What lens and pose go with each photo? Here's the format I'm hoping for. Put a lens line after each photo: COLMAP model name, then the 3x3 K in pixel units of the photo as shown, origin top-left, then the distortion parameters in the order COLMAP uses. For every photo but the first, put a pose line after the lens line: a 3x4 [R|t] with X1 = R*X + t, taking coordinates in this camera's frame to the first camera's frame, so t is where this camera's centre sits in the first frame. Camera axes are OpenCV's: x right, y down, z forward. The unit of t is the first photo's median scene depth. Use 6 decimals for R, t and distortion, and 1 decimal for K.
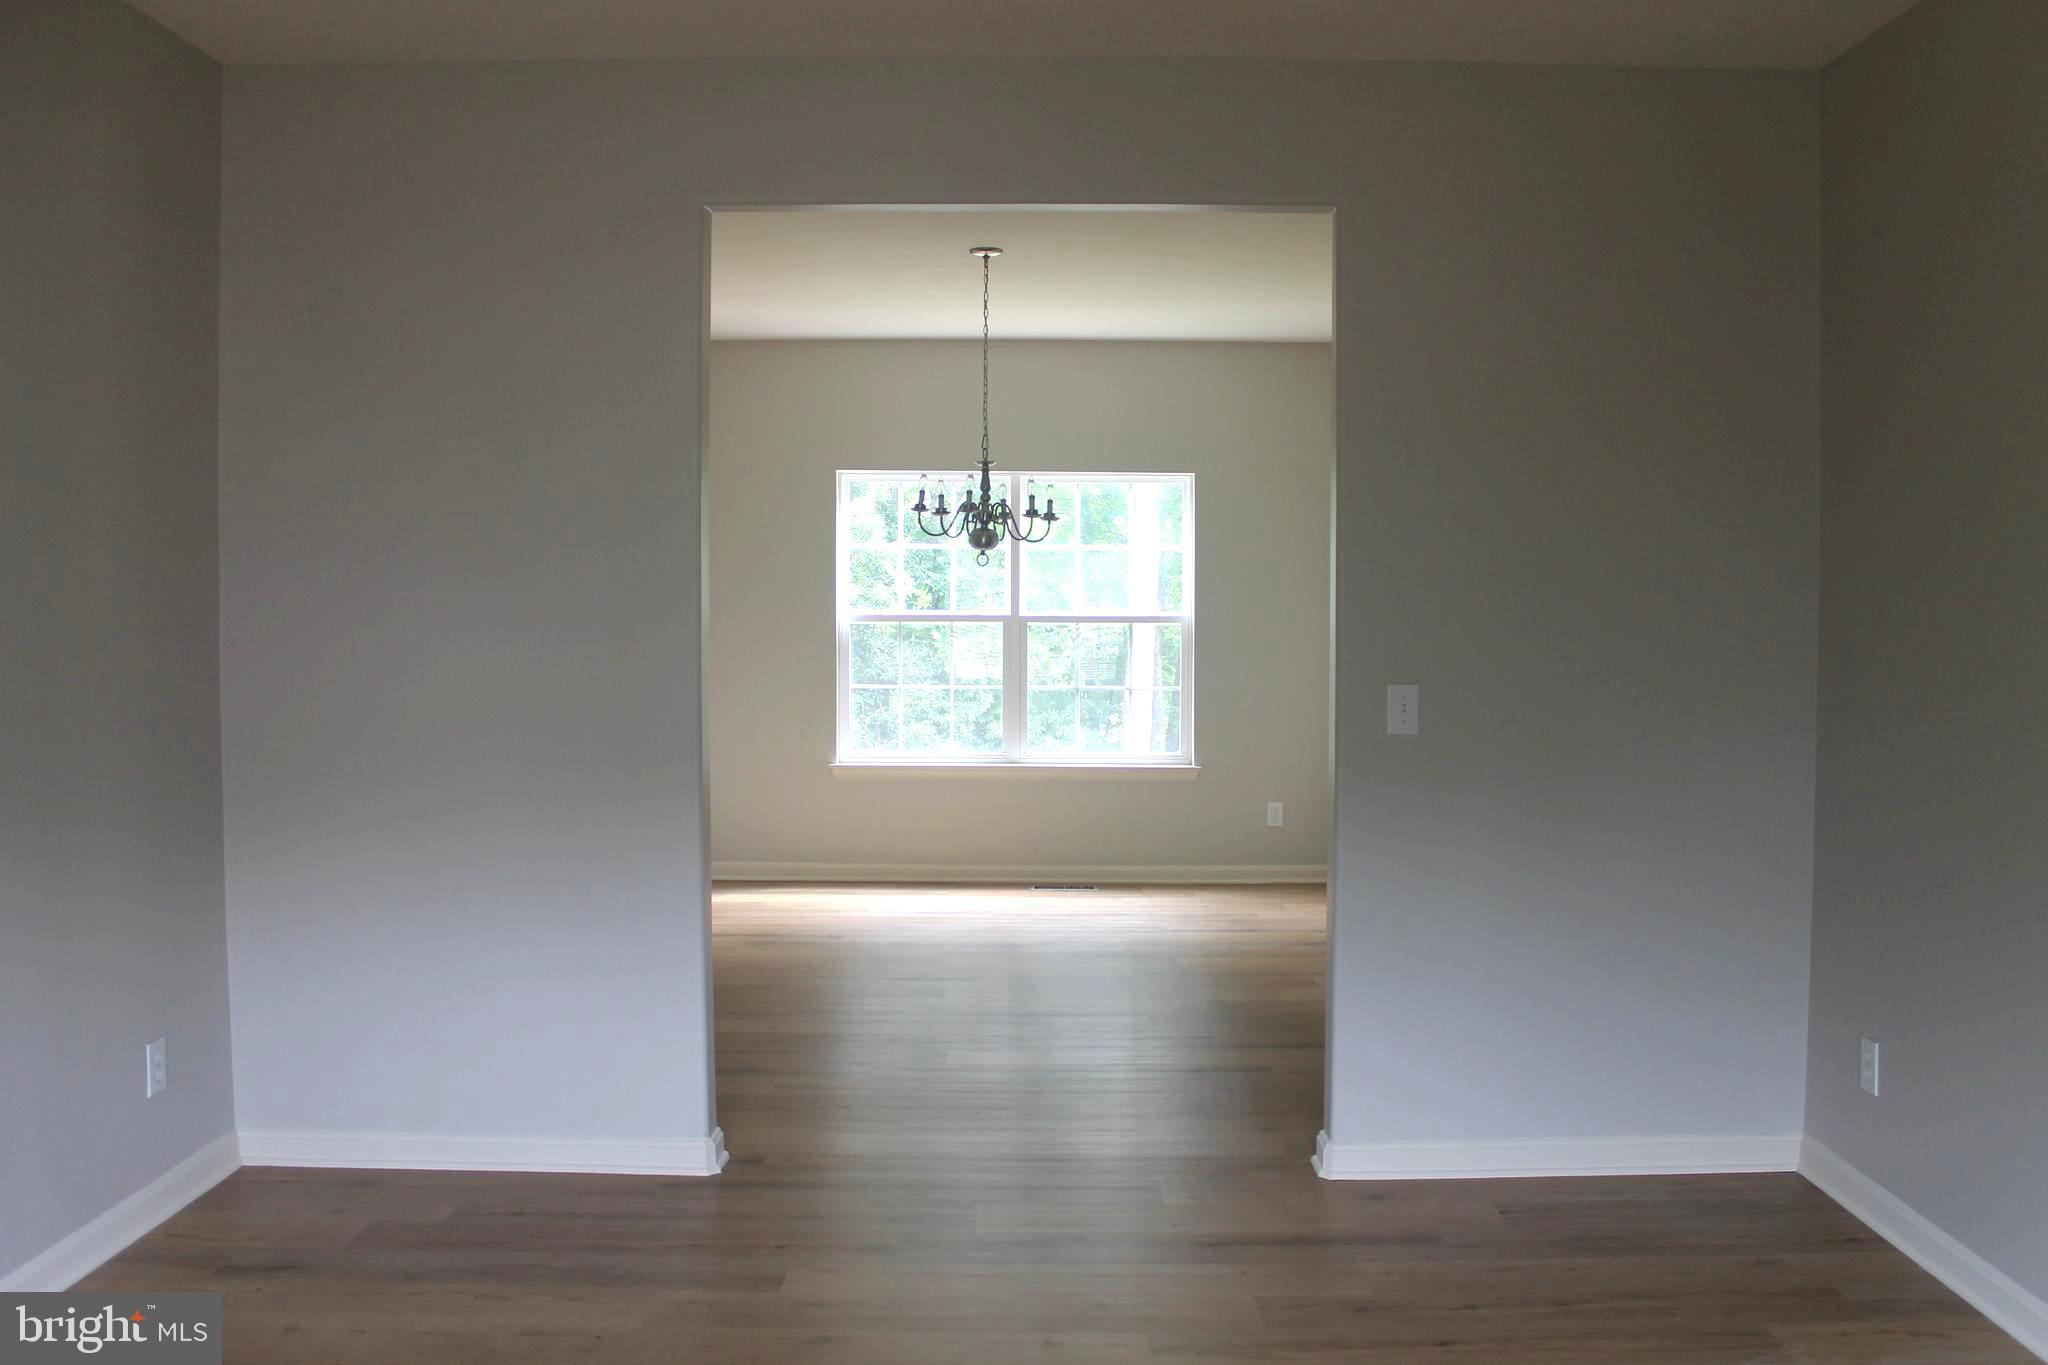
lens RADIAL K [[1785.7, 0, 1024.0], [0, 1785.7, 682.5], [0, 0, 1]] dist [-0.108054, -0.001690]
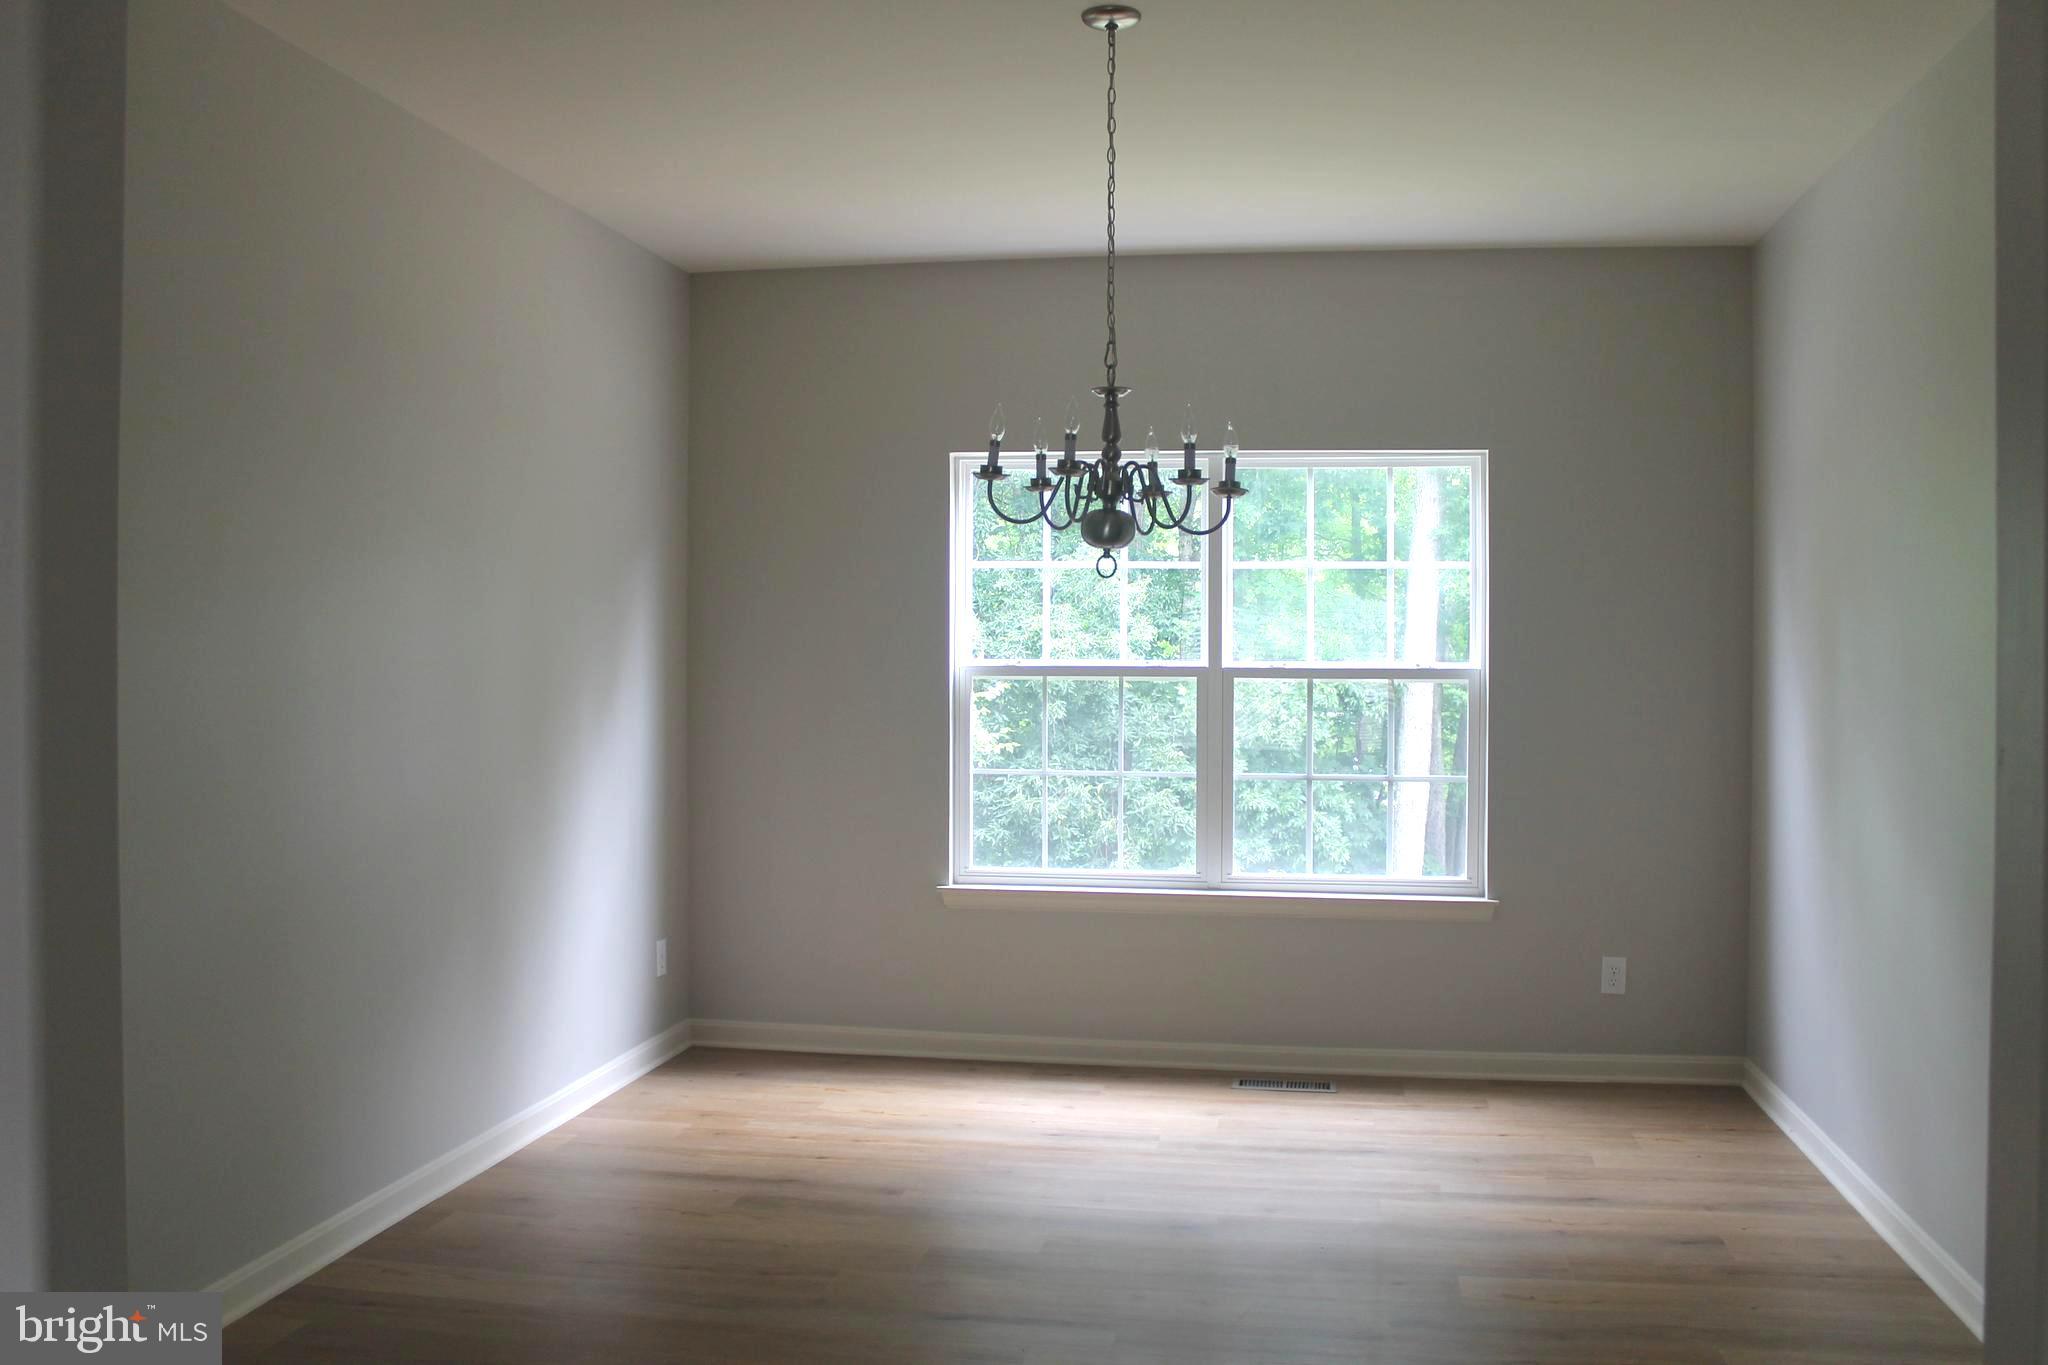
lens RADIAL K [[1785.7, 0, 1024.0], [0, 1785.7, 682.5], [0, 0, 1]] dist [-0.108054, -0.001690]
pose [[0.987886, 0.004077, -0.155129, 0.027785], [-0.008672, 0.999543, -0.028954, -0.012126], [0.154940, 0.029948, 0.987470, 0.332059]]
